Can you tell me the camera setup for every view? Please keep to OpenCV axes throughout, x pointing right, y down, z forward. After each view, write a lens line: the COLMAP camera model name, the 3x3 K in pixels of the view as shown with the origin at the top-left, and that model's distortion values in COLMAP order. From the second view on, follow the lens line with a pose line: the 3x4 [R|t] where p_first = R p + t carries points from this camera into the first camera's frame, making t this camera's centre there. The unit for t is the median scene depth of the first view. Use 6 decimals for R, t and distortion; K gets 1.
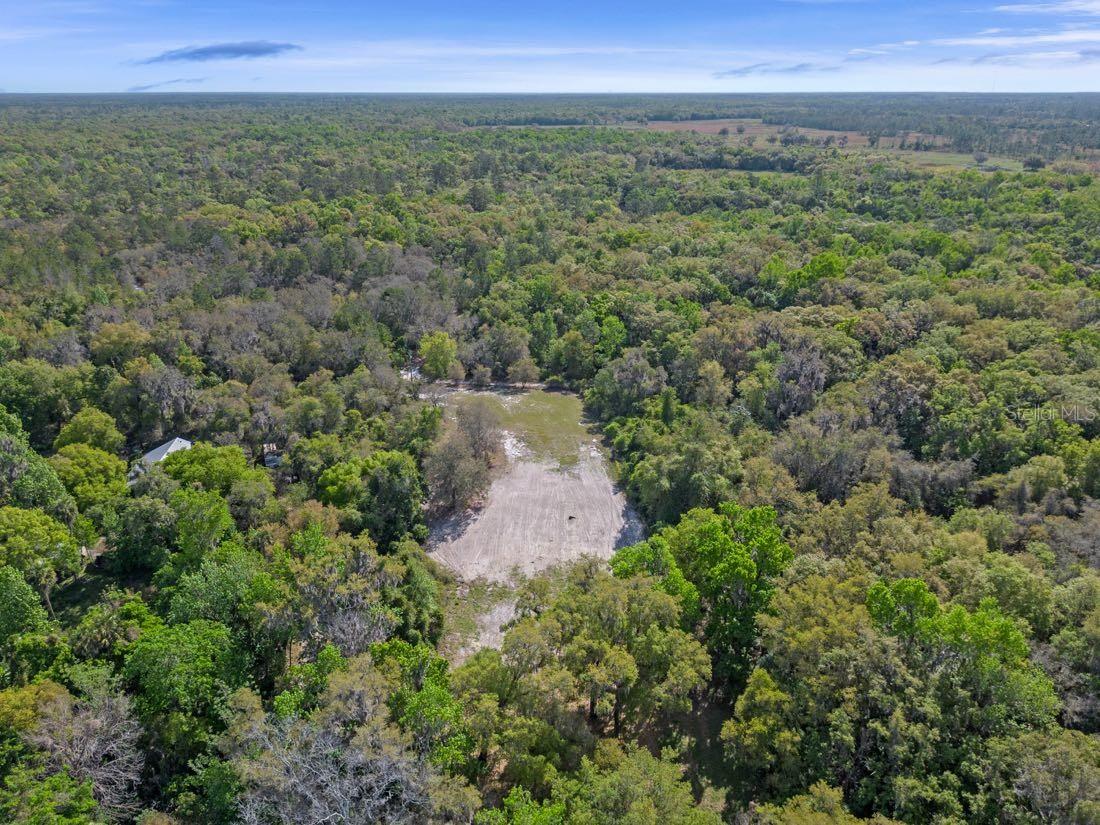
lens RADIAL K [[764.1, 0, 547.0], [0, 764.1, 417.6], [0, 0, 1]] dist [0.062141, -0.056110]
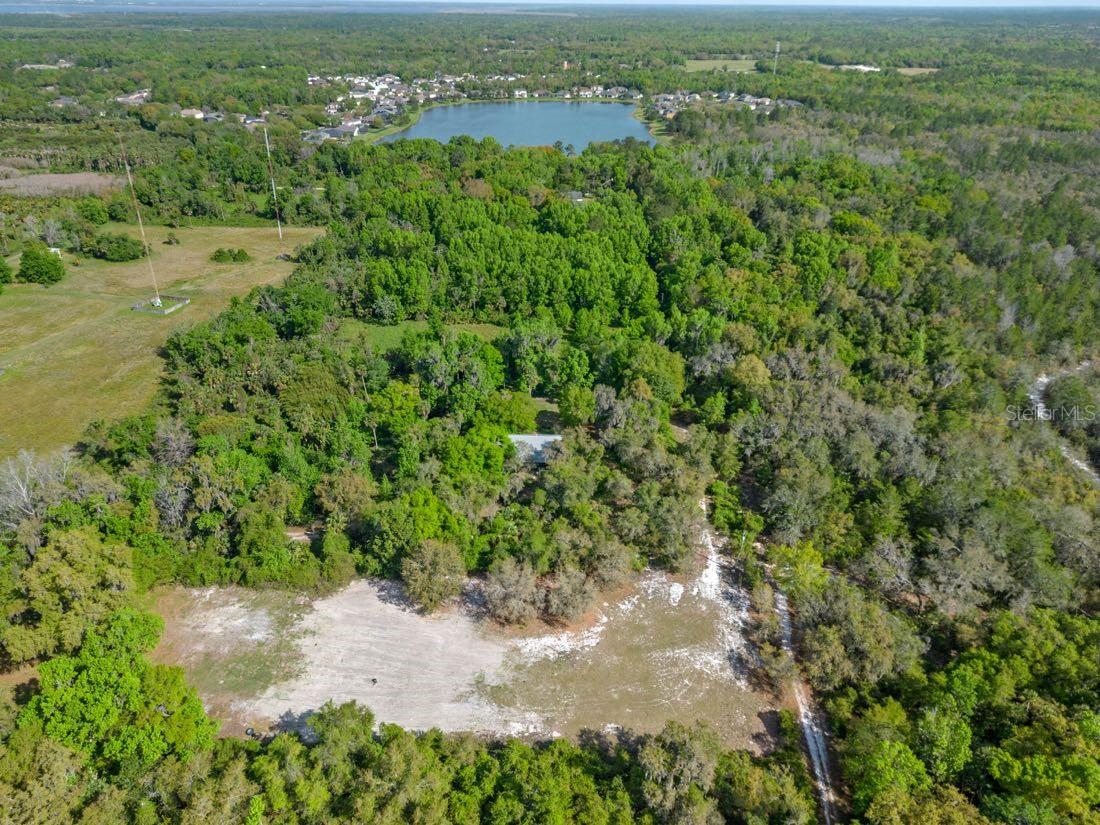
lens RADIAL K [[764.1, 0, 547.0], [0, 764.1, 417.6], [0, 0, 1]] dist [0.062141, -0.056110]
pose [[-0.164916, 0.461965, -0.871430, 0.619045], [-0.384518, 0.783506, 0.488124, -0.614788], [0.908267, 0.415580, 0.048421, 0.921612]]
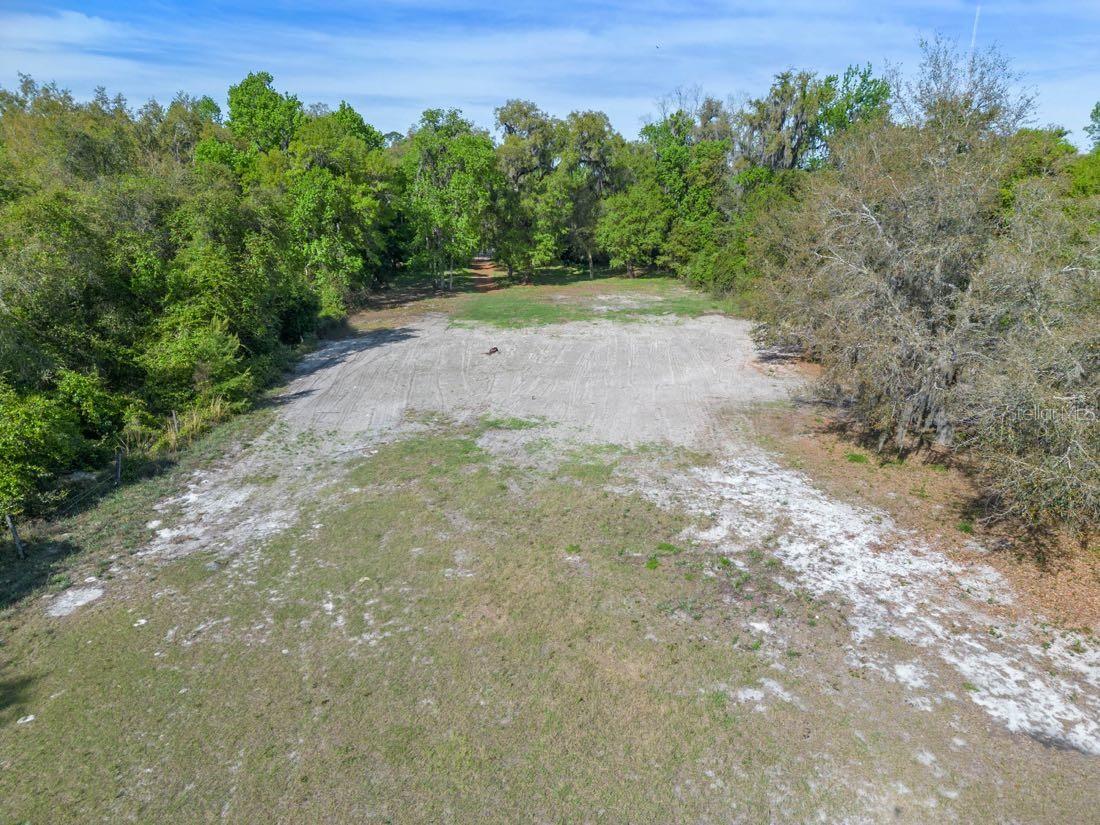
lens RADIAL K [[764.1, 0, 547.0], [0, 764.1, 417.6], [0, 0, 1]] dist [0.062141, -0.056110]
pose [[-0.998749, -0.021763, 0.045023, -0.009546], [0.011740, 0.773127, 0.634143, -0.065239], [-0.048610, 0.633878, -0.771904, 1.178877]]
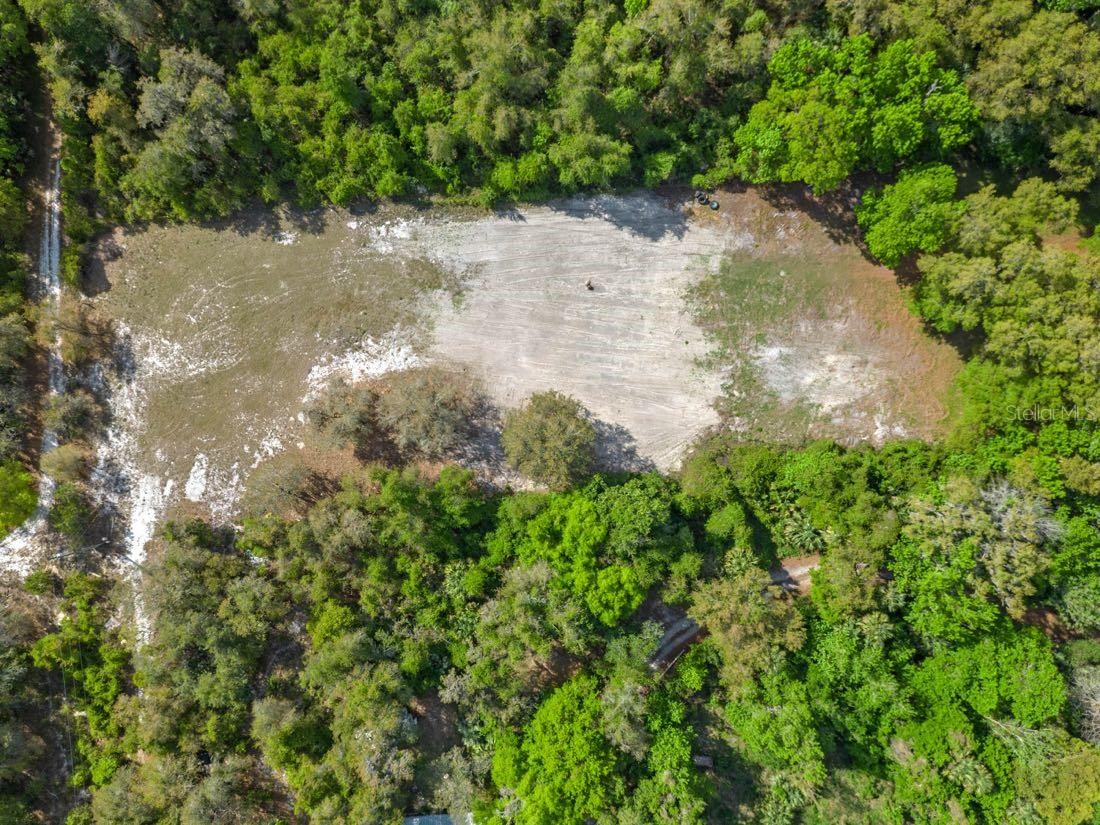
lens RADIAL K [[764.1, 0, 547.0], [0, 764.1, 417.6], [0, 0, 1]] dist [0.062141, -0.056110]
pose [[0.061747, -0.998069, -0.006792, -0.086210], [0.375506, 0.016925, 0.926665, -0.531715], [-0.924761, -0.059769, 0.375826, 0.680639]]
